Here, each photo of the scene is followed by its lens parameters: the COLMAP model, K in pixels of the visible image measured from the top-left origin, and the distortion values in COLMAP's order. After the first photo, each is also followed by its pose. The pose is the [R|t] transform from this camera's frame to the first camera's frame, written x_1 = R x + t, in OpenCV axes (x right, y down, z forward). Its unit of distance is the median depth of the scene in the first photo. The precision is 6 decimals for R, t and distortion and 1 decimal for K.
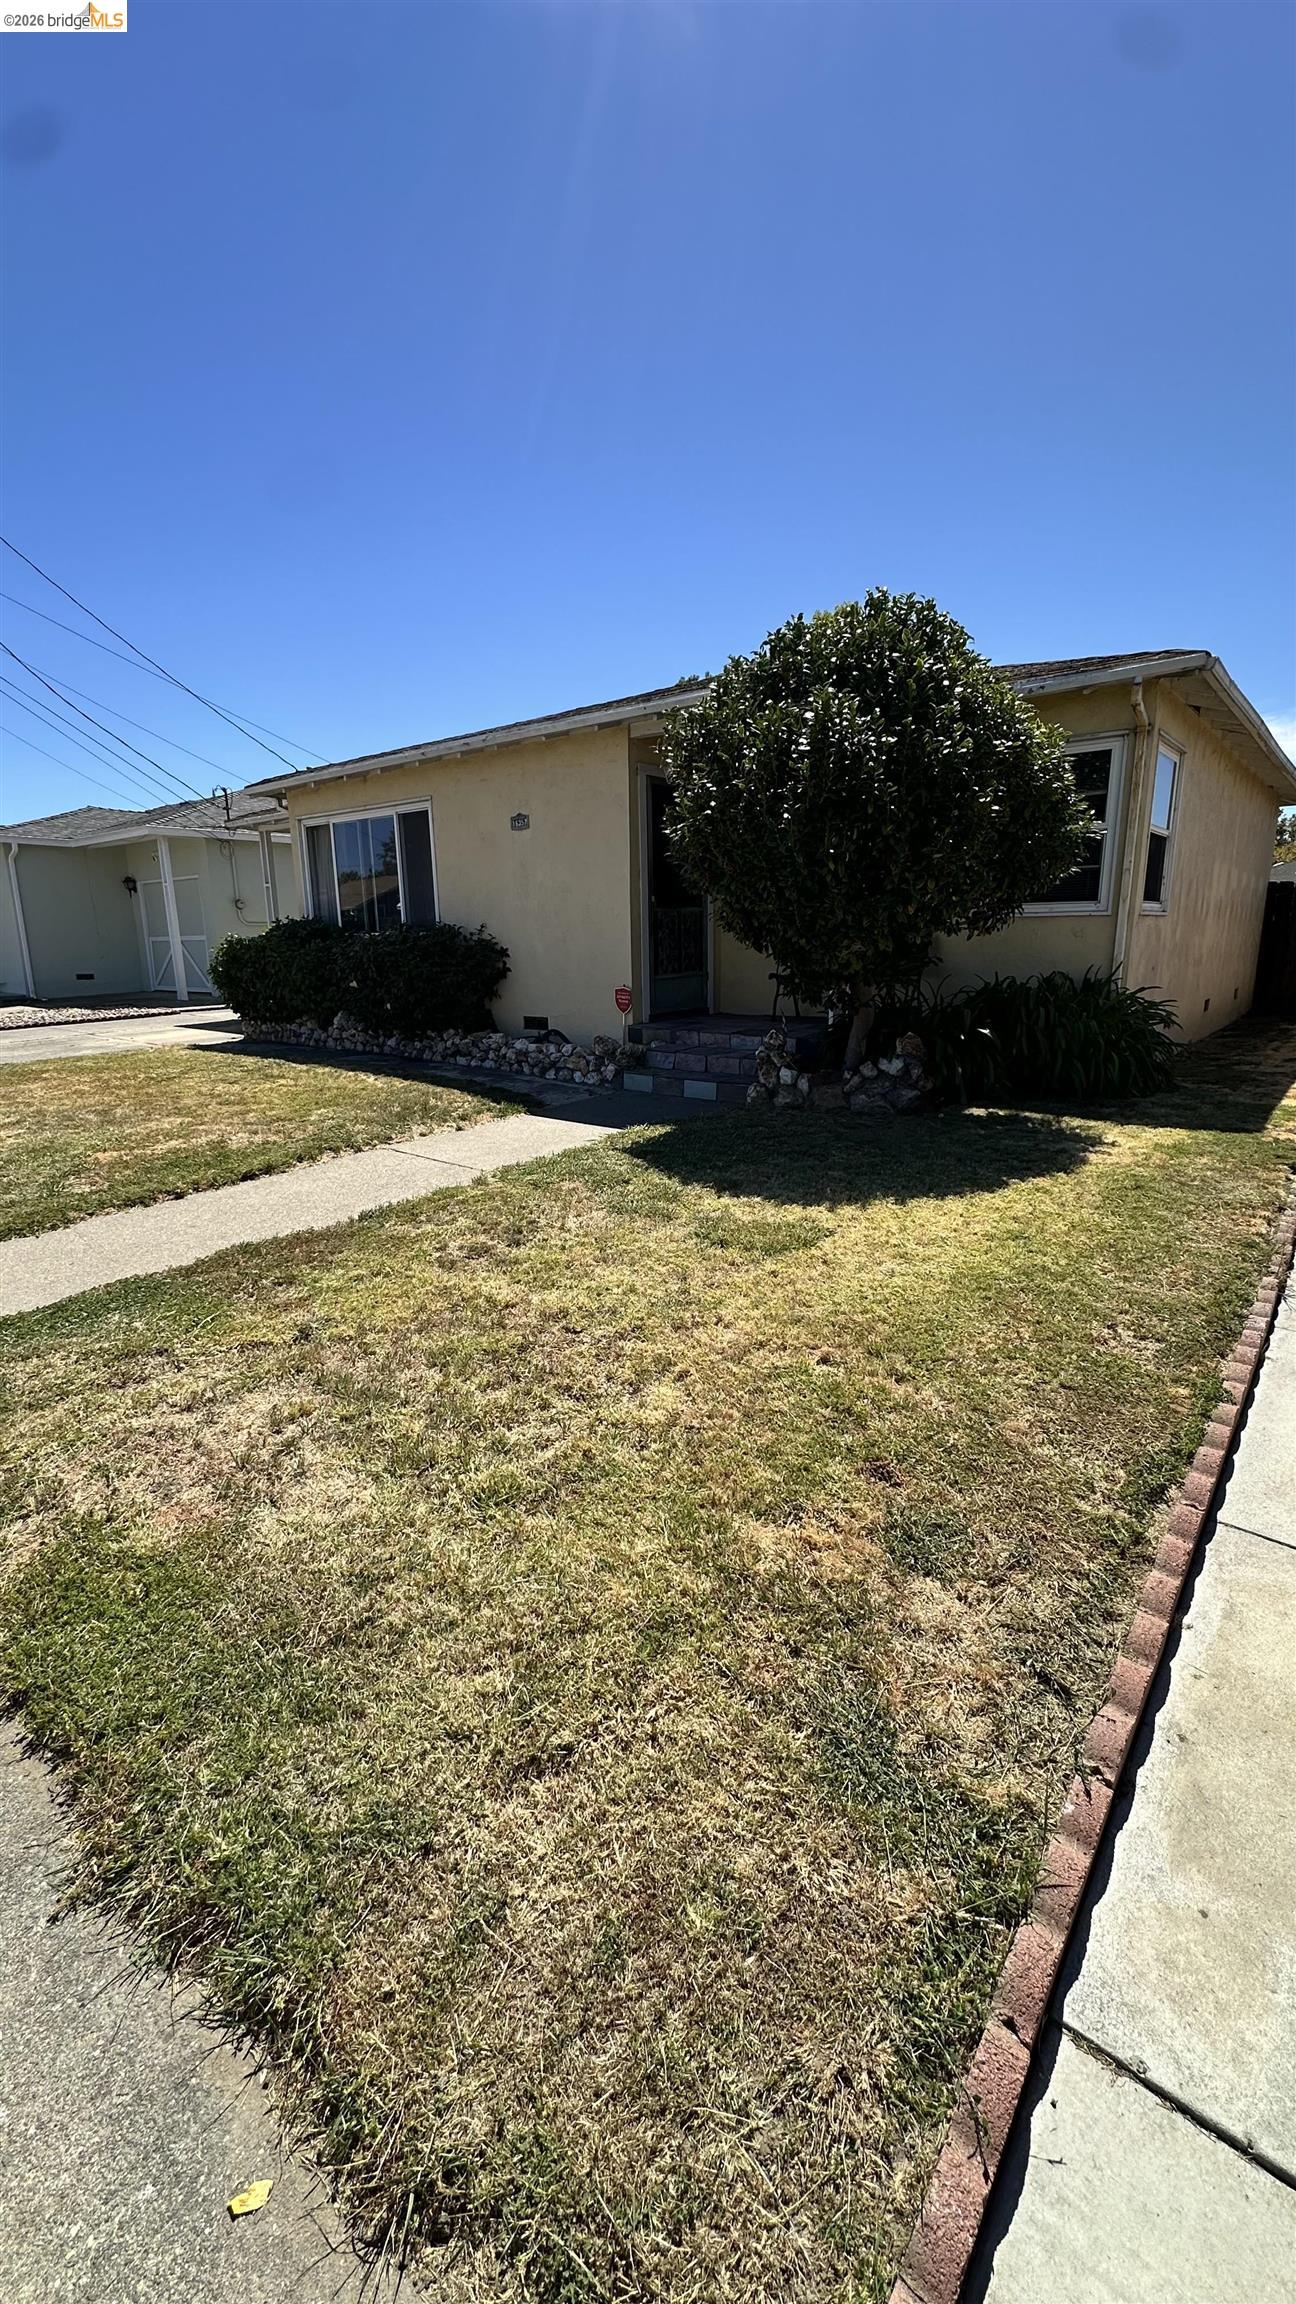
lens RADIAL K [[917.4, 0, 658.1], [0, 917.4, 1155.9], [0, 0, 1]] dist [-0.006427, 0.001629]
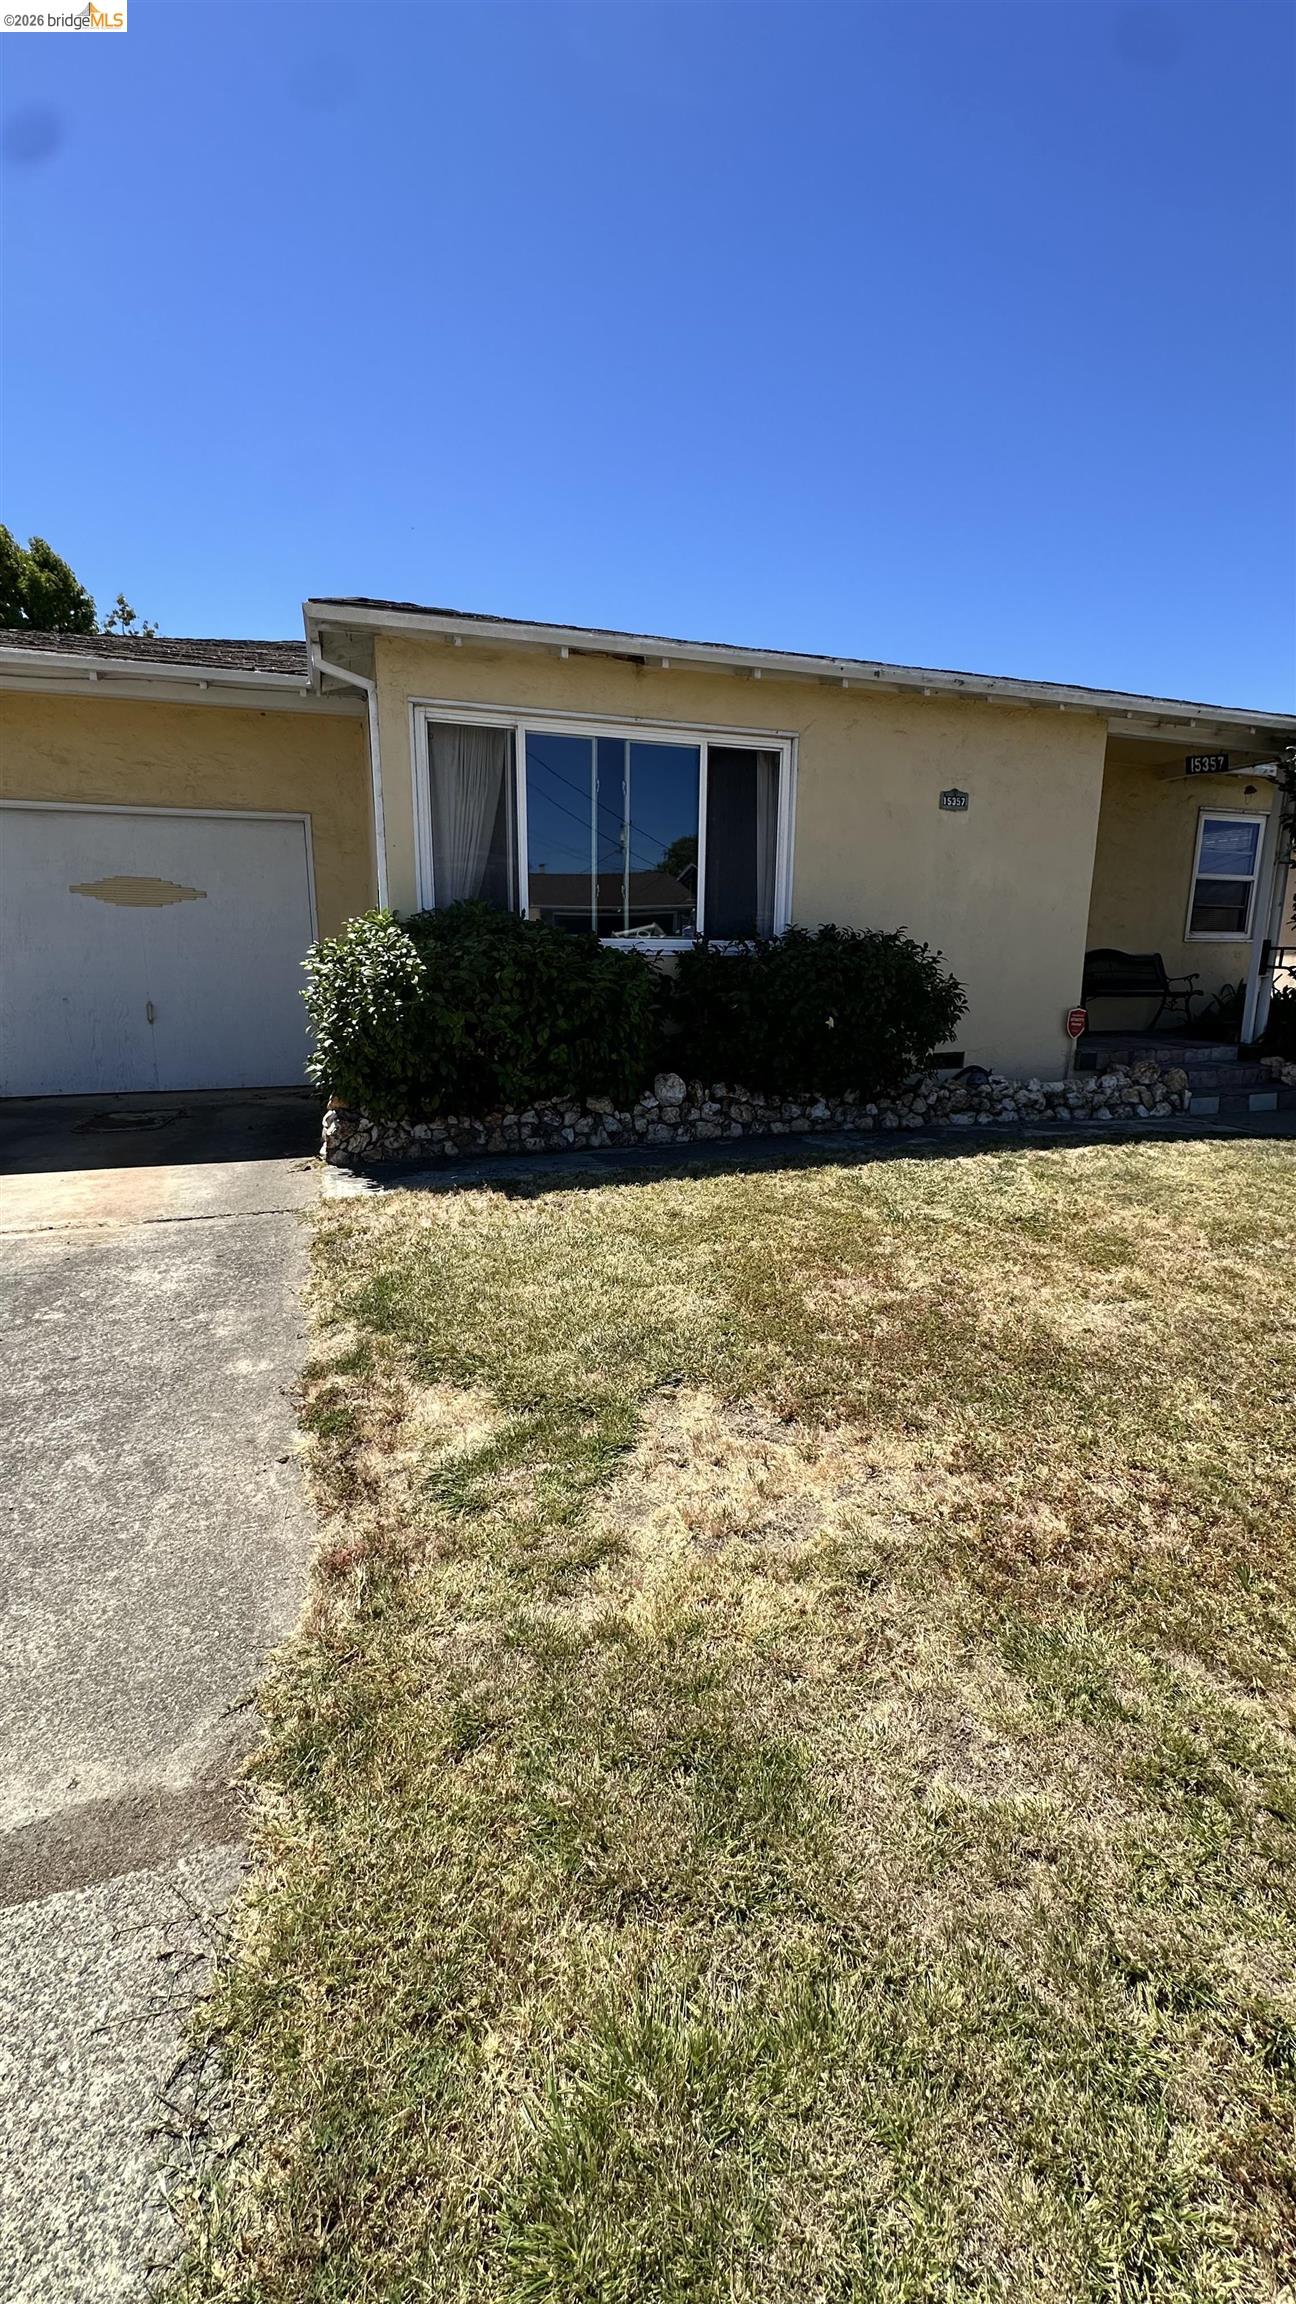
lens RADIAL K [[917.4, 0, 649.8], [0, 917.4, 1149.5], [0, 0, 1]] dist [-0.006427, 0.001629]
pose [[0.541087, -0.163092, 0.825001, -1.248389], [0.186353, 0.979879, 0.071488, -0.234459], [-0.820060, 0.115060, 0.560592, 1.052248]]
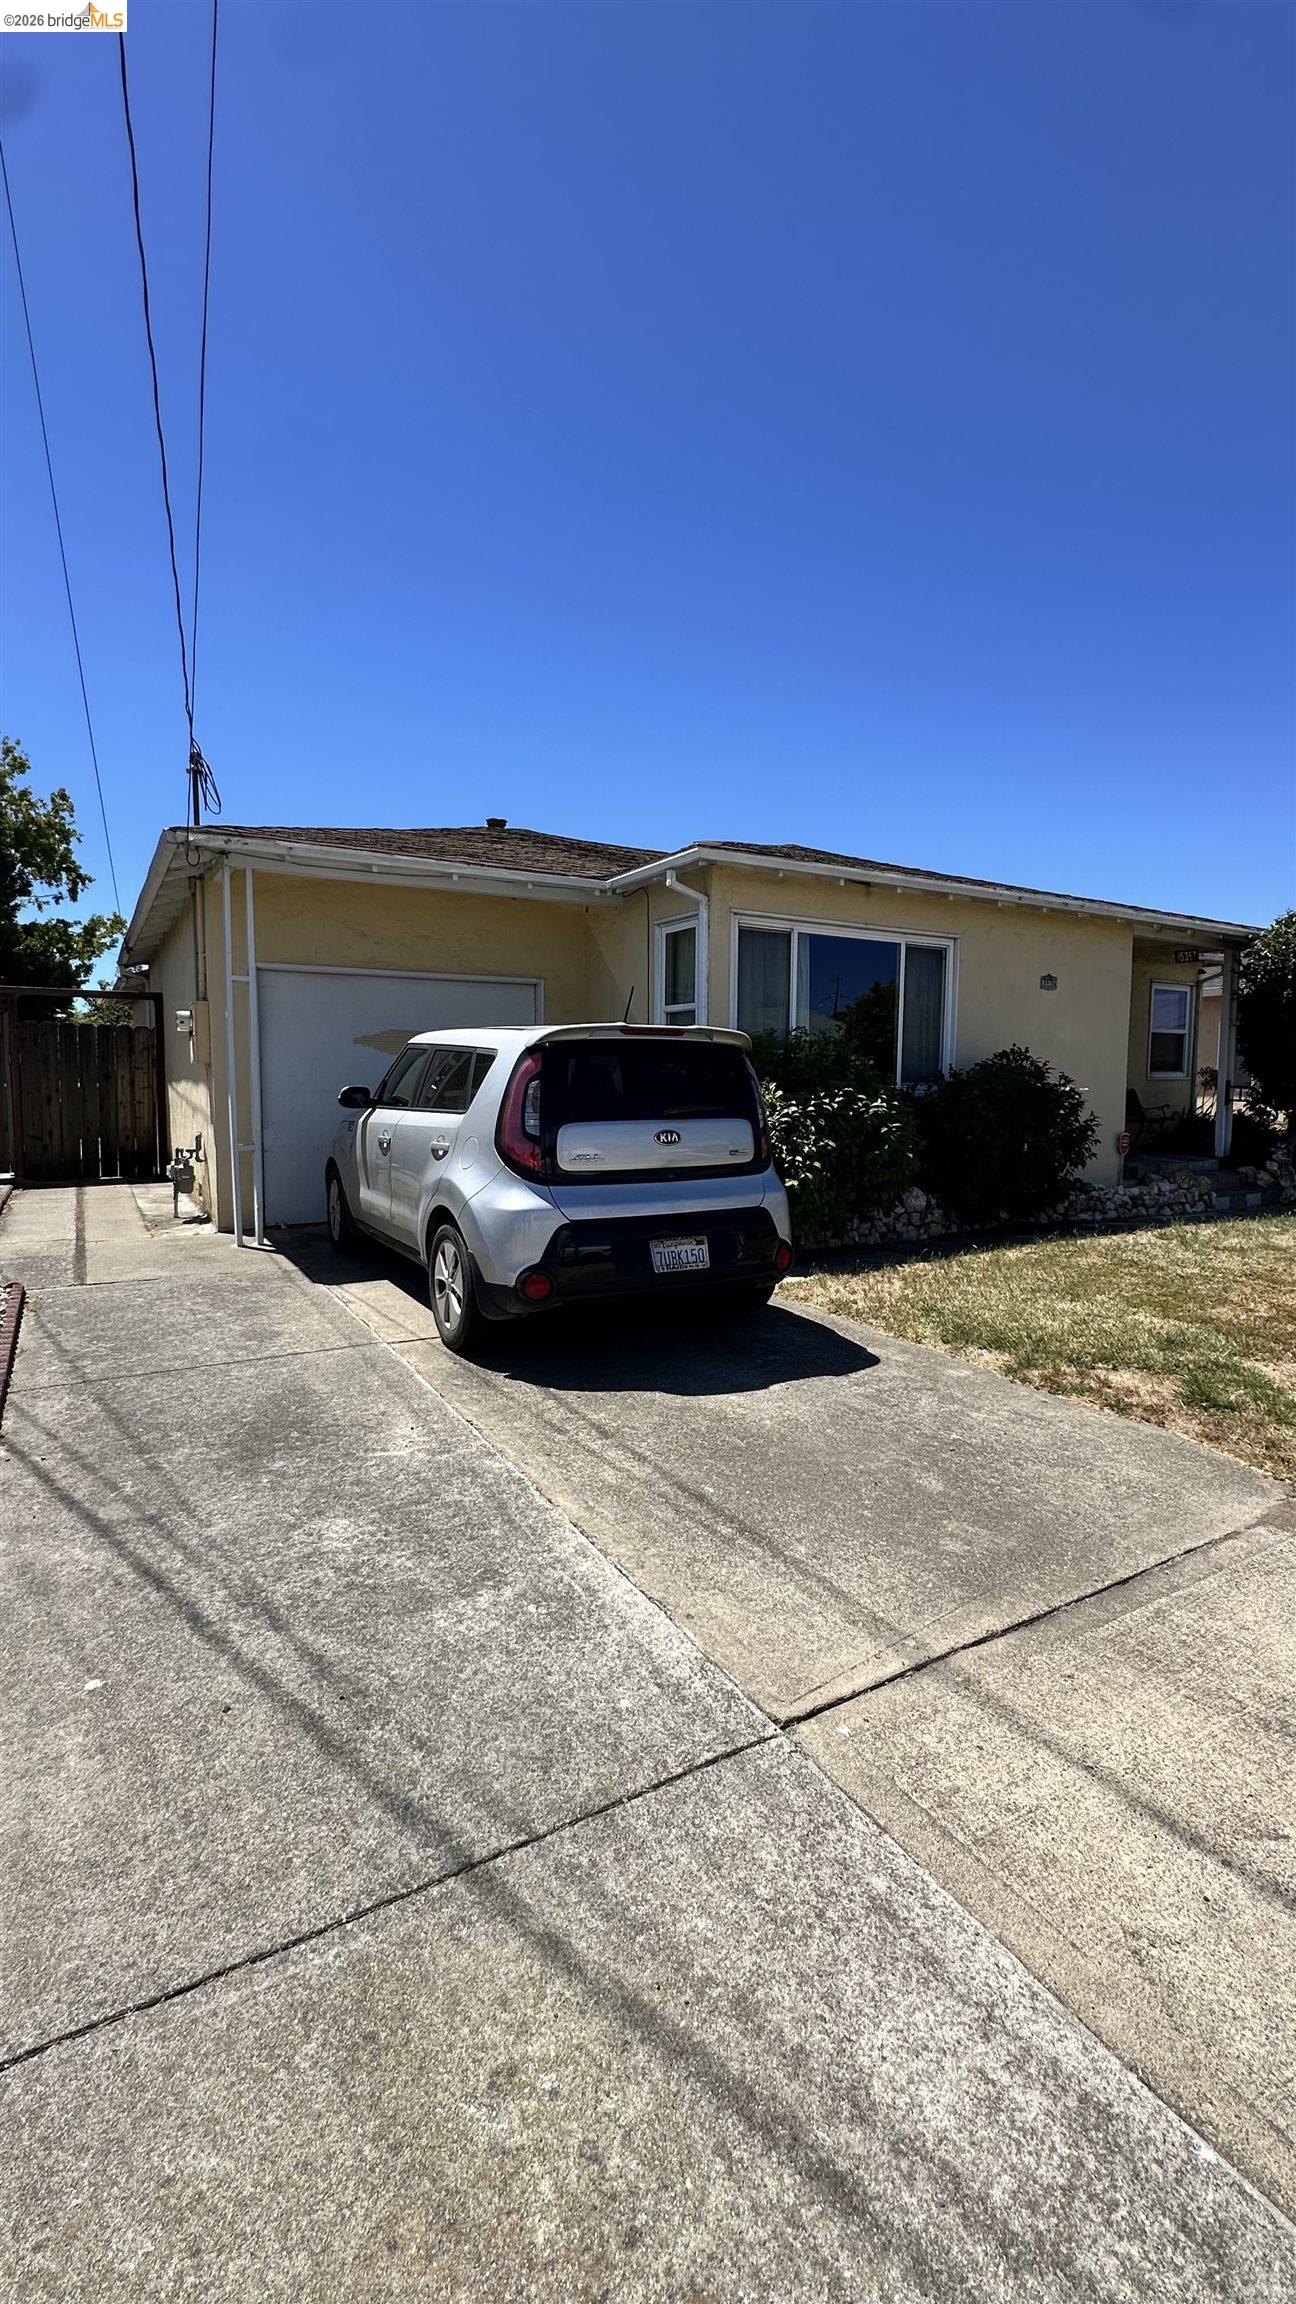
lens RADIAL K [[955.9, 0, 651.6], [0, 955.9, 1149.2], [0, 0, 1]] dist [-0.003618, 0.000177]
pose [[0.358662, -0.059357, 0.931578, -1.715847], [0.209459, 0.977645, -0.018351, -0.329324], [-0.909664, 0.201709, 0.363077, 1.363680]]
